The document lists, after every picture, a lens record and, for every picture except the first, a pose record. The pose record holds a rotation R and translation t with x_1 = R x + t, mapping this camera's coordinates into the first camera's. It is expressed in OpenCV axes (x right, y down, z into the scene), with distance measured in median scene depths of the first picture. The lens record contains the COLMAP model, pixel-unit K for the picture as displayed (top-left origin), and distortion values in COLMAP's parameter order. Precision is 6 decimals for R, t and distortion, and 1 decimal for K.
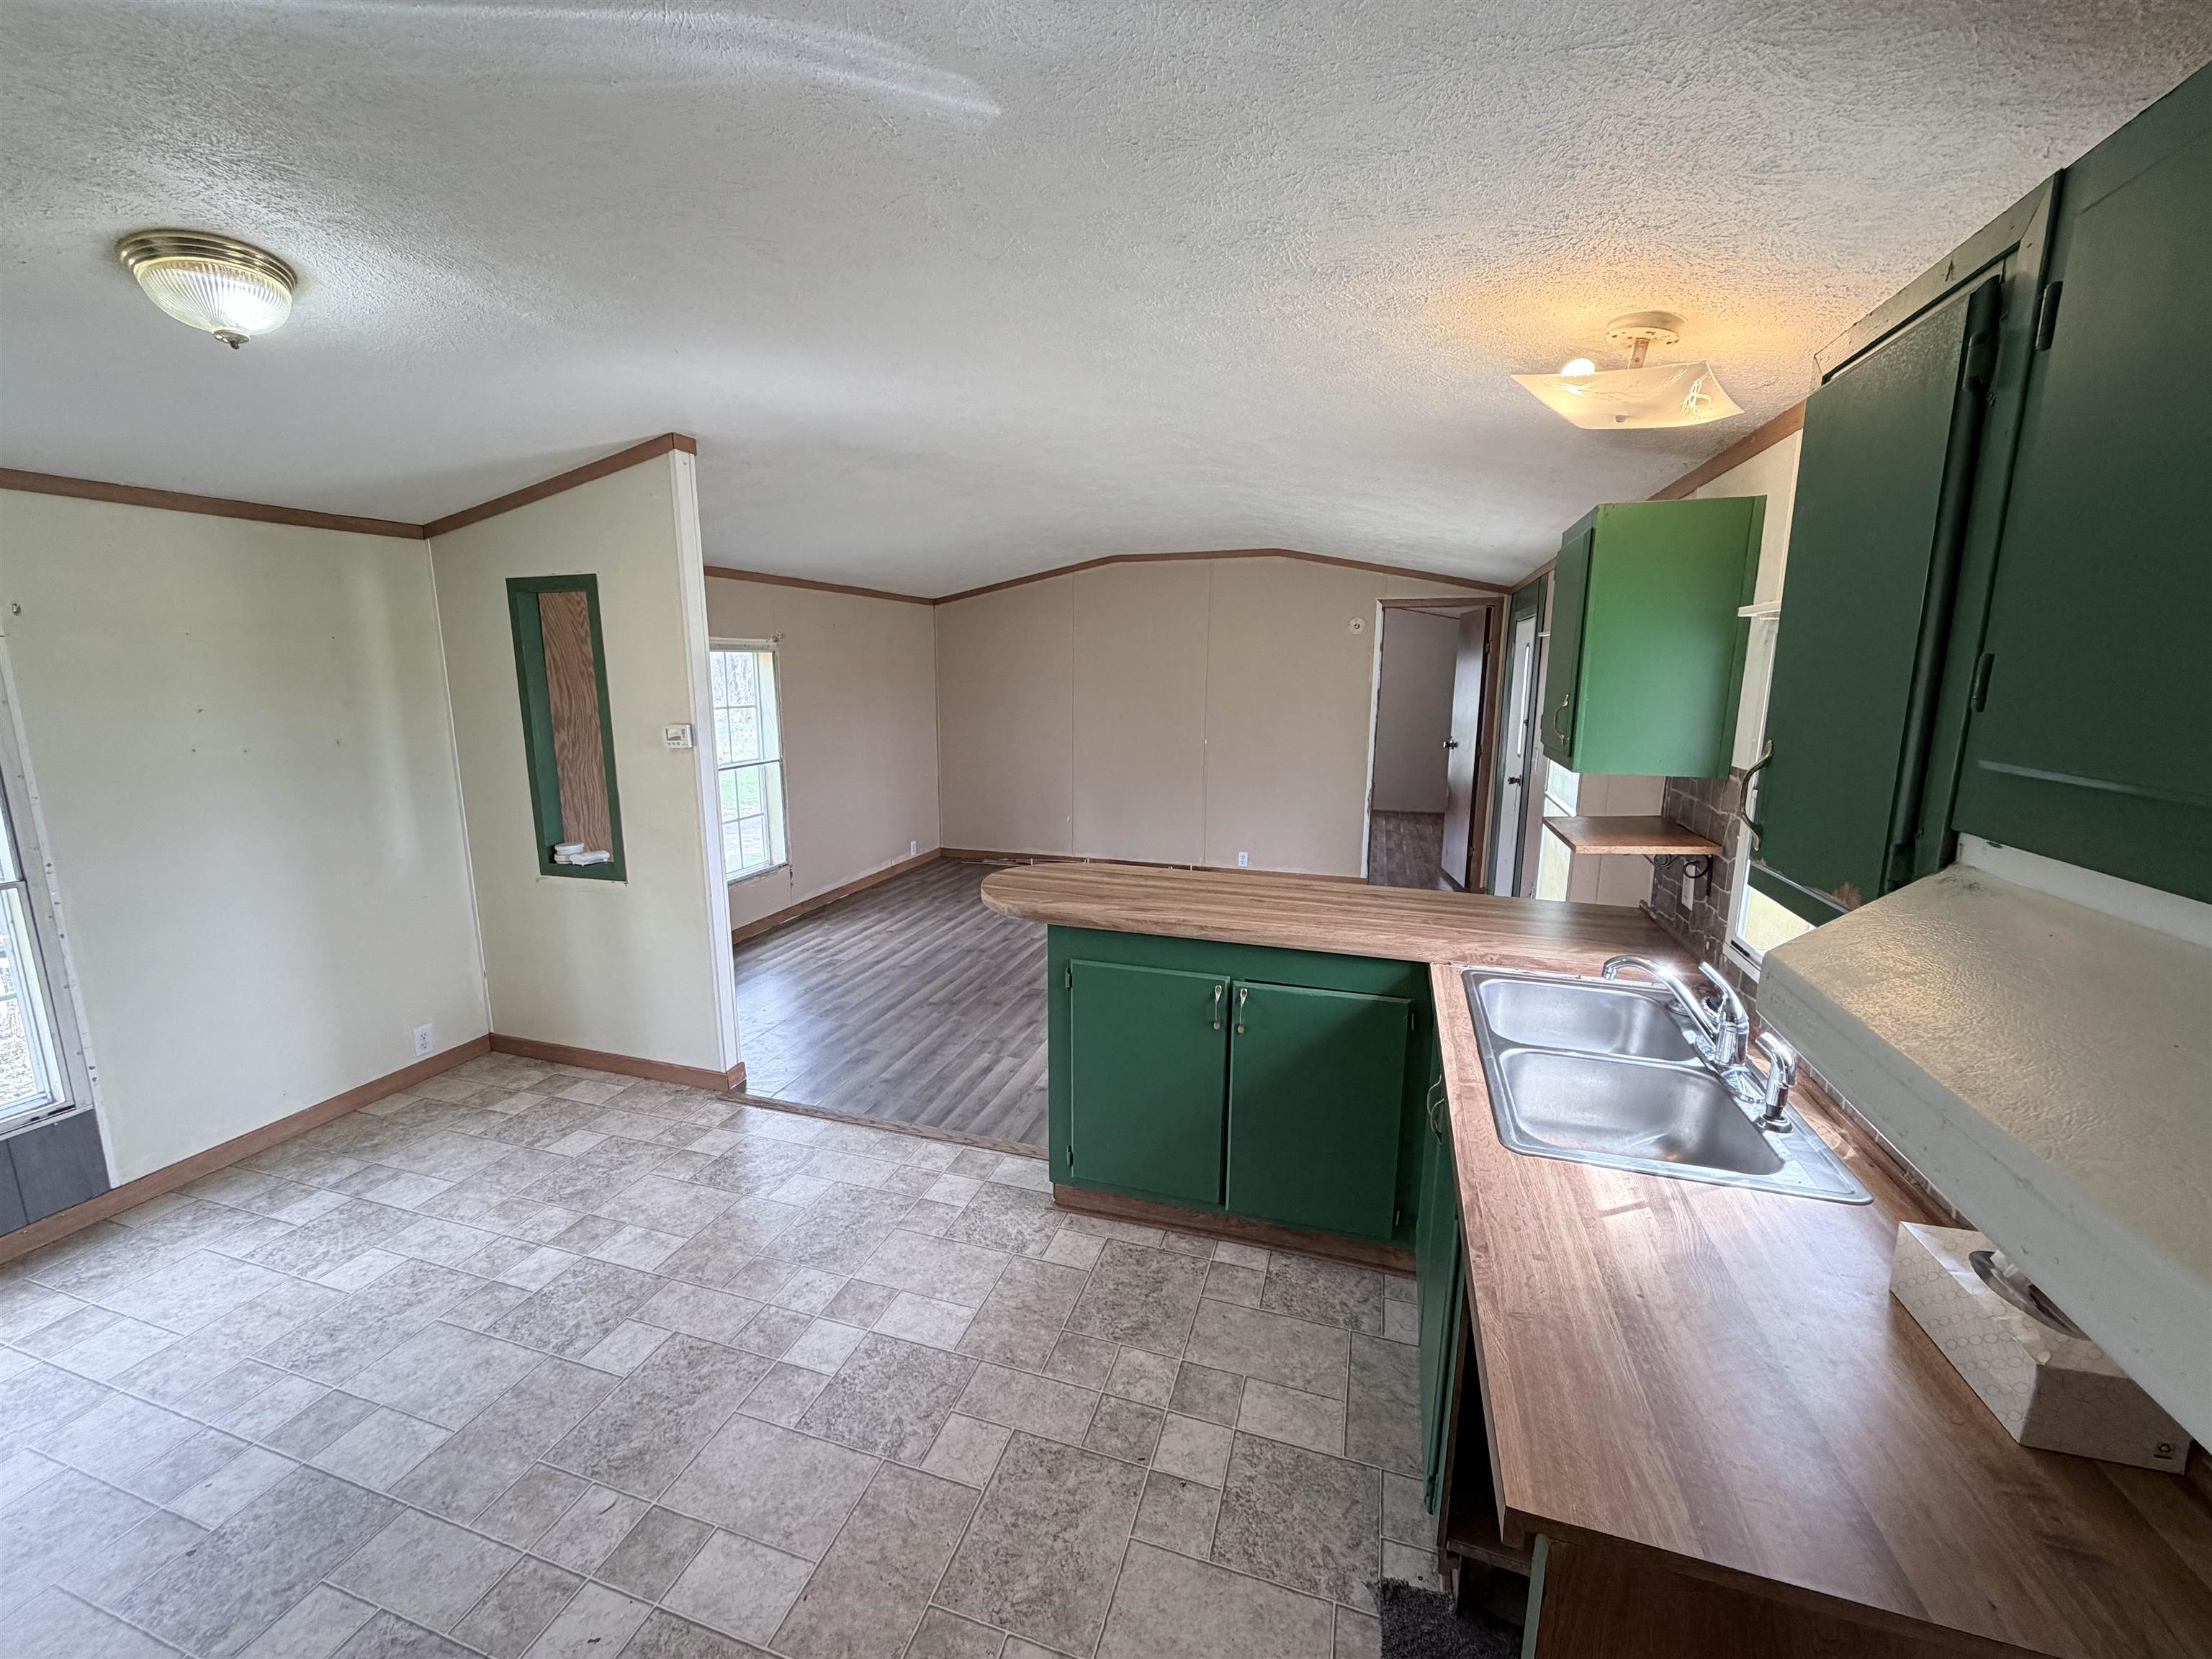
lens RADIAL K [[878.0, 0, 1098.4], [0, 878.0, 831.1], [0, 0, 1]] dist [0.000552, -0.000173]
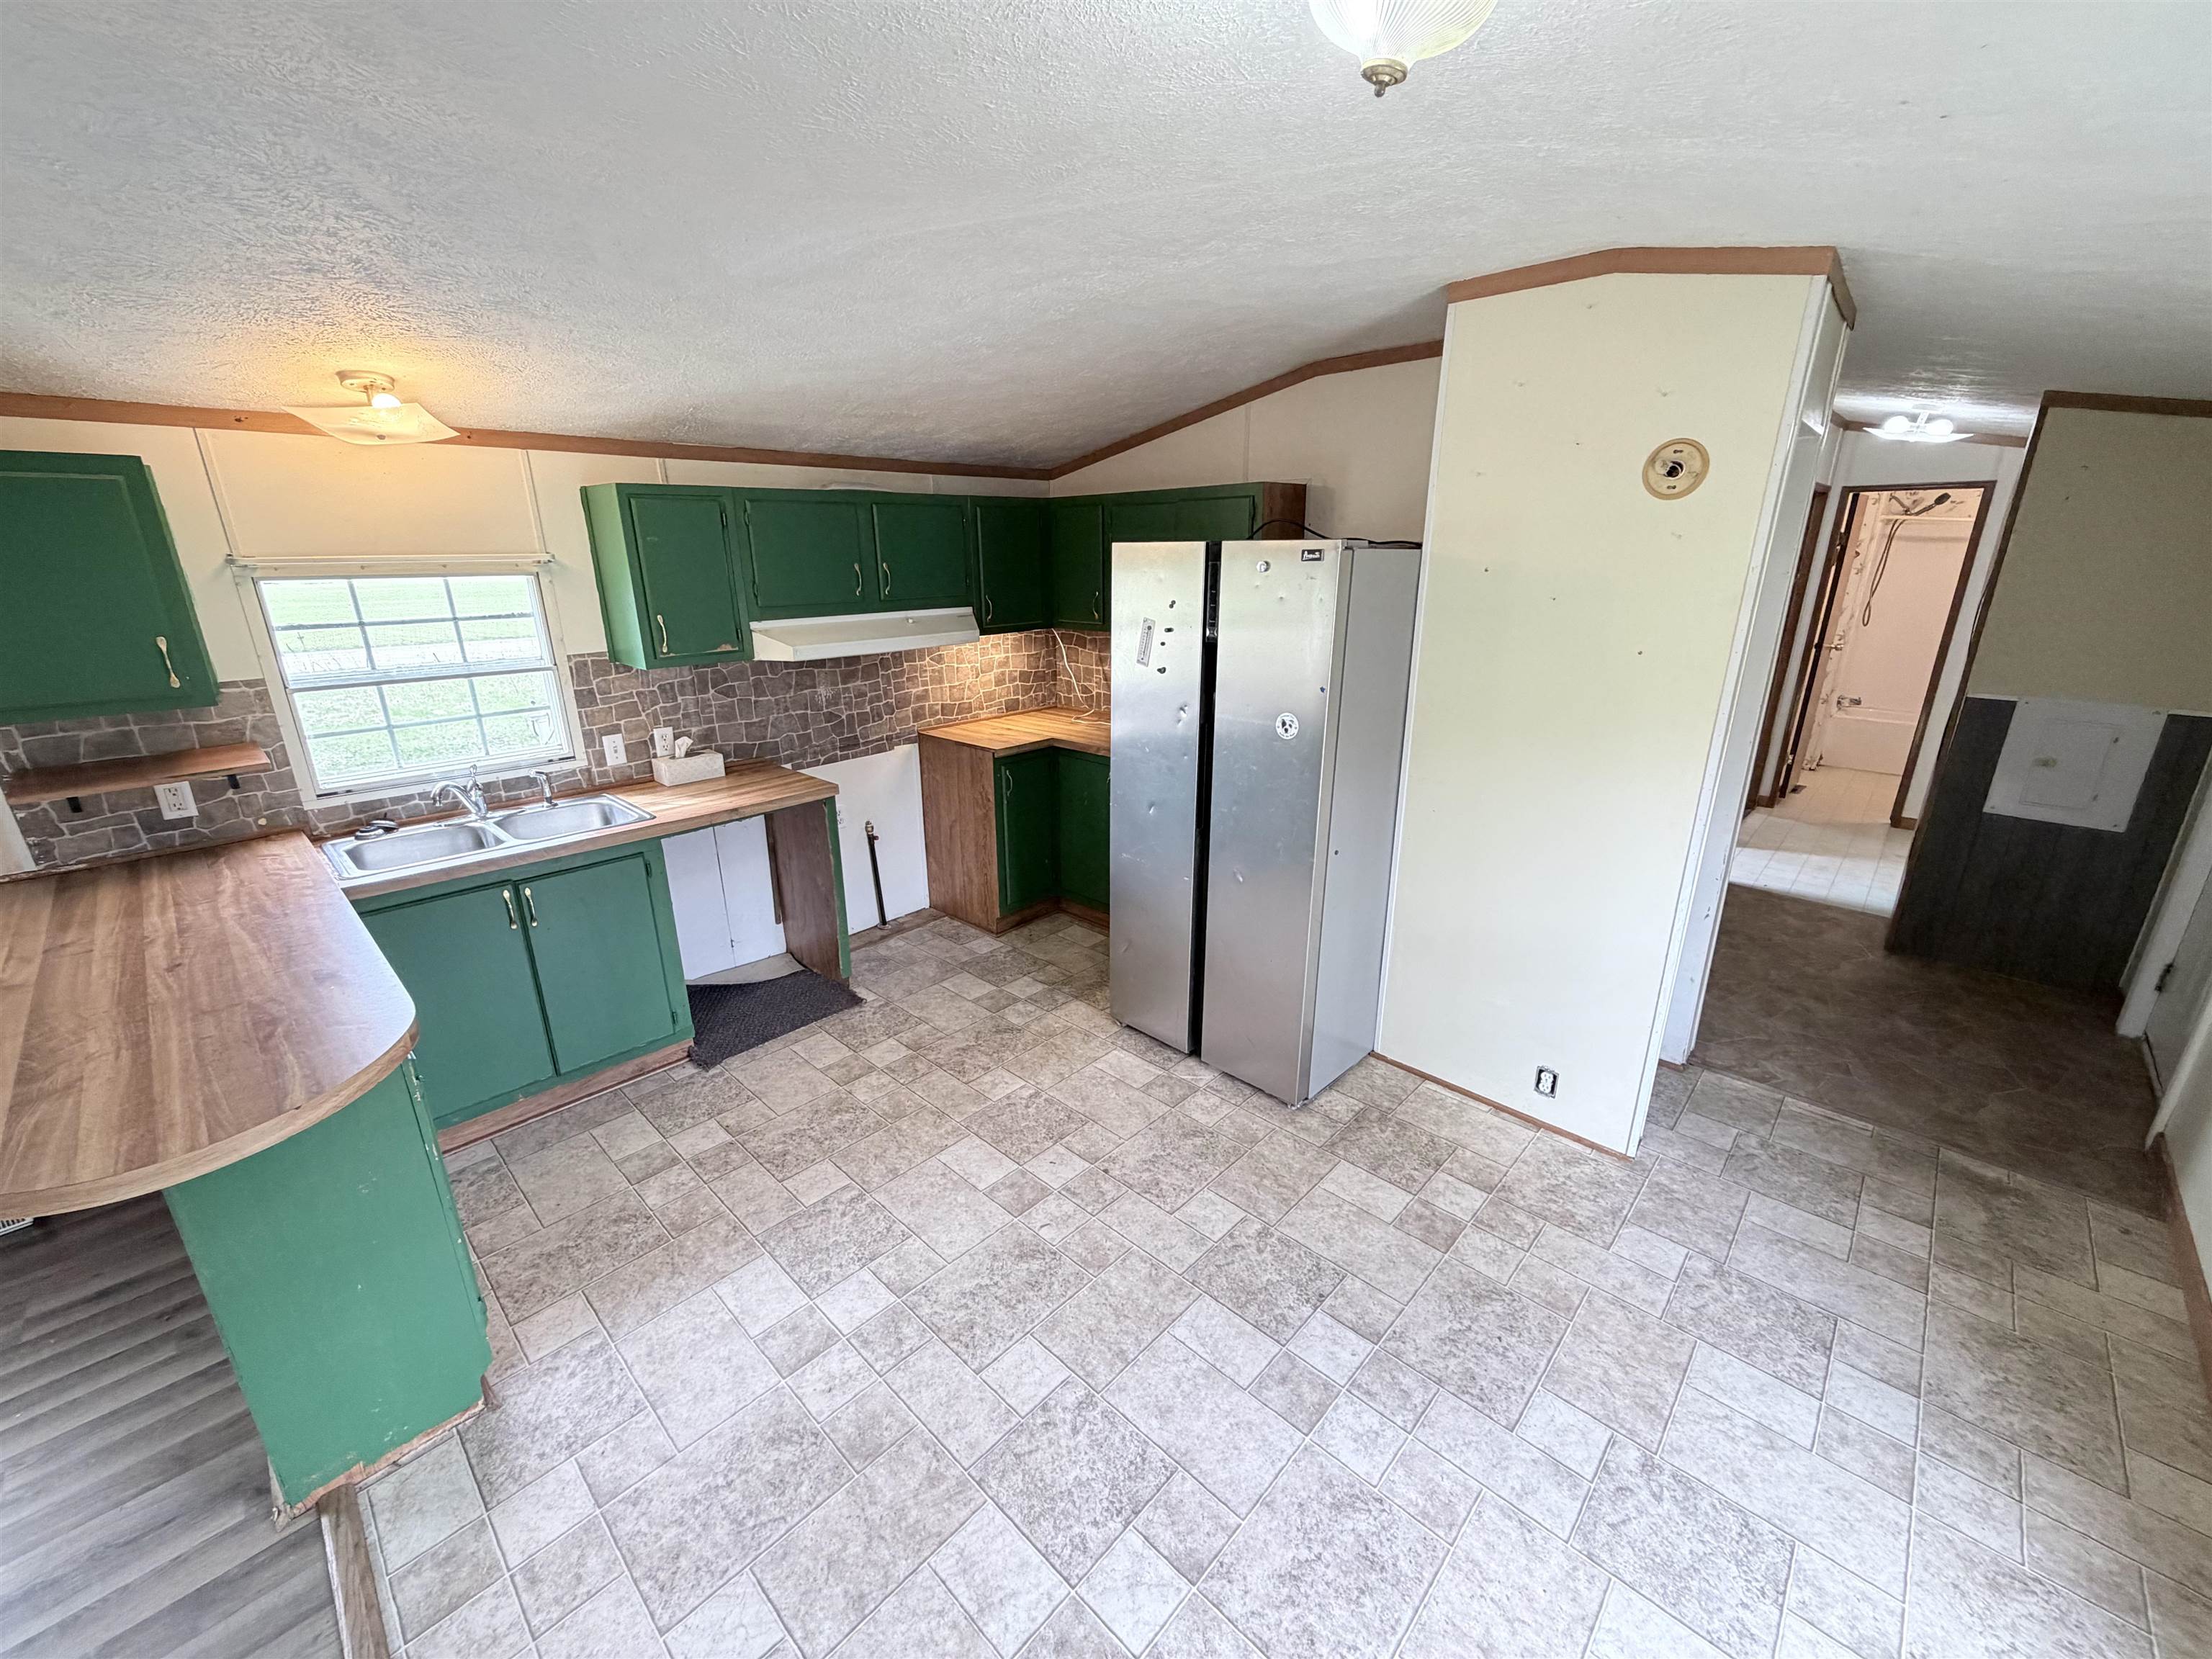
lens RADIAL K [[878.0, 0, 1098.4], [0, 878.0, 831.1], [0, 0, 1]] dist [0.000552, -0.000173]
pose [[-0.899633, -0.128758, 0.417231, -0.633075], [0.088114, 0.882344, 0.462282, -0.230198], [-0.427664, 0.452648, -0.782441, 0.987689]]
